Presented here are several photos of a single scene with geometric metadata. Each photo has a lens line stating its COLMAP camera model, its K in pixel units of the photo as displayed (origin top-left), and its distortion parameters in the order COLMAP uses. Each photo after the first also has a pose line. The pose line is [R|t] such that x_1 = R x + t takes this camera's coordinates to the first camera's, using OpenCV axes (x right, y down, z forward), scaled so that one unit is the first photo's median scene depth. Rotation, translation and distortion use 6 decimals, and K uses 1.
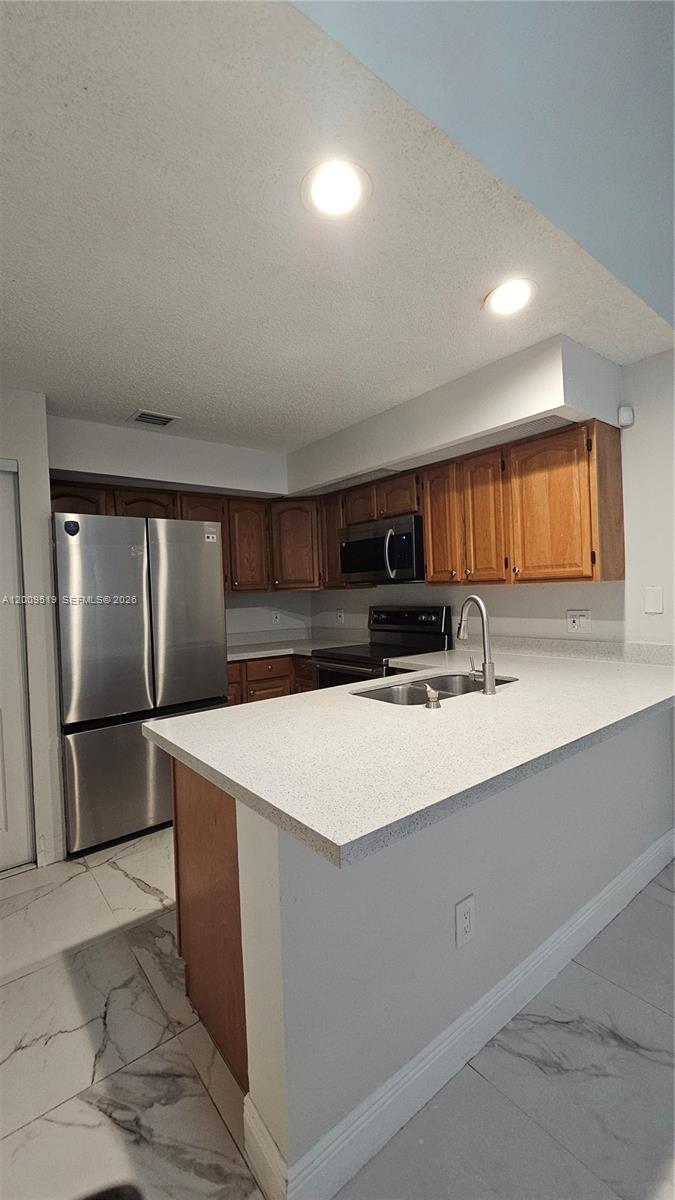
lens RADIAL K [[491.5, 0, 334.7], [0, 491.5, 598.4], [0, 0, 1]] dist [-0.003561, -0.000189]
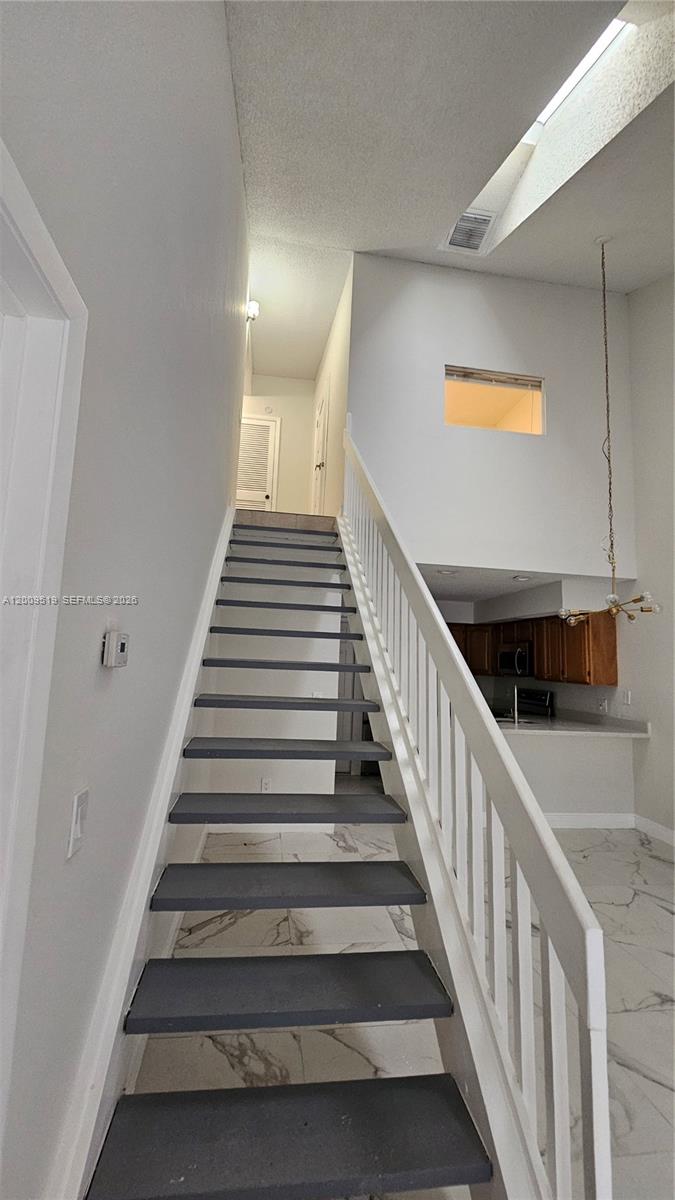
lens RADIAL K [[491.5, 0, 334.8], [0, 491.5, 597.6], [0, 0, 1]] dist [-0.003561, -0.000189]
pose [[0.862061, 0.005870, -0.506770, 0.431273], [-0.078148, 0.989513, -0.121475, -0.043574], [0.500743, 0.144322, 0.853480, -0.954459]]
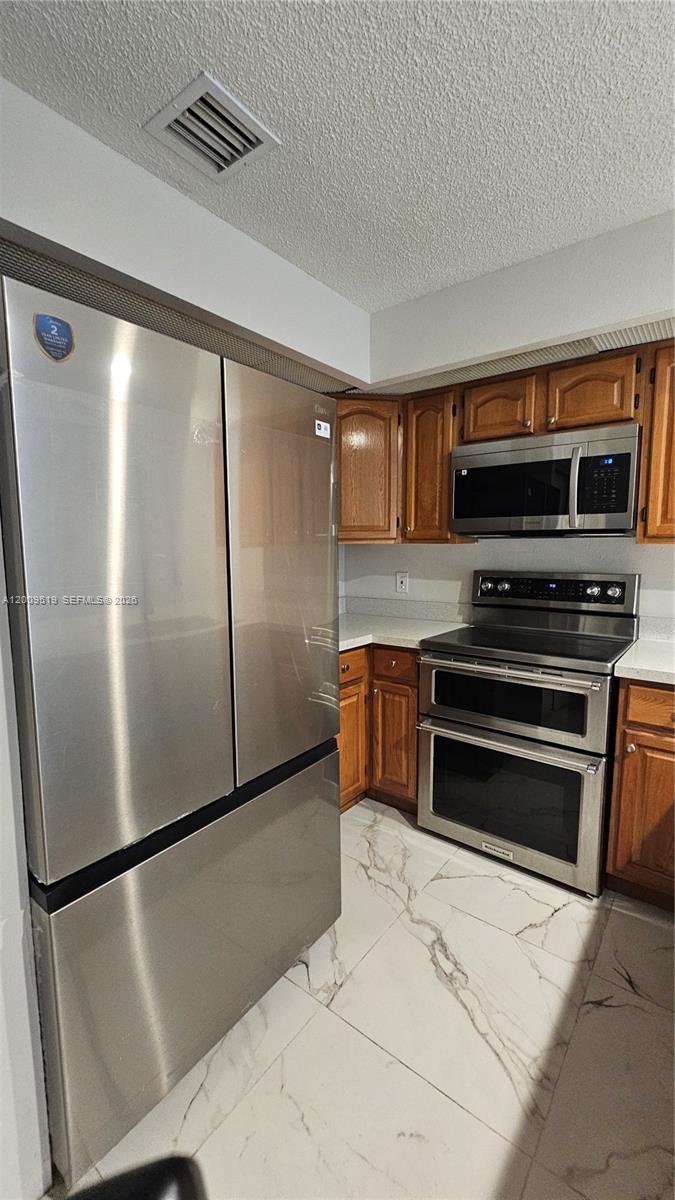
lens RADIAL K [[491.5, 0, 334.5], [0, 491.5, 600.5], [0, 0, 1]] dist [-0.003561, -0.000189]
pose [[0.968979, 0.002931, 0.247127, -0.311372], [-0.026069, 0.995564, 0.090406, 0.001747], [-0.245766, -0.094044, 0.964756, 0.437884]]
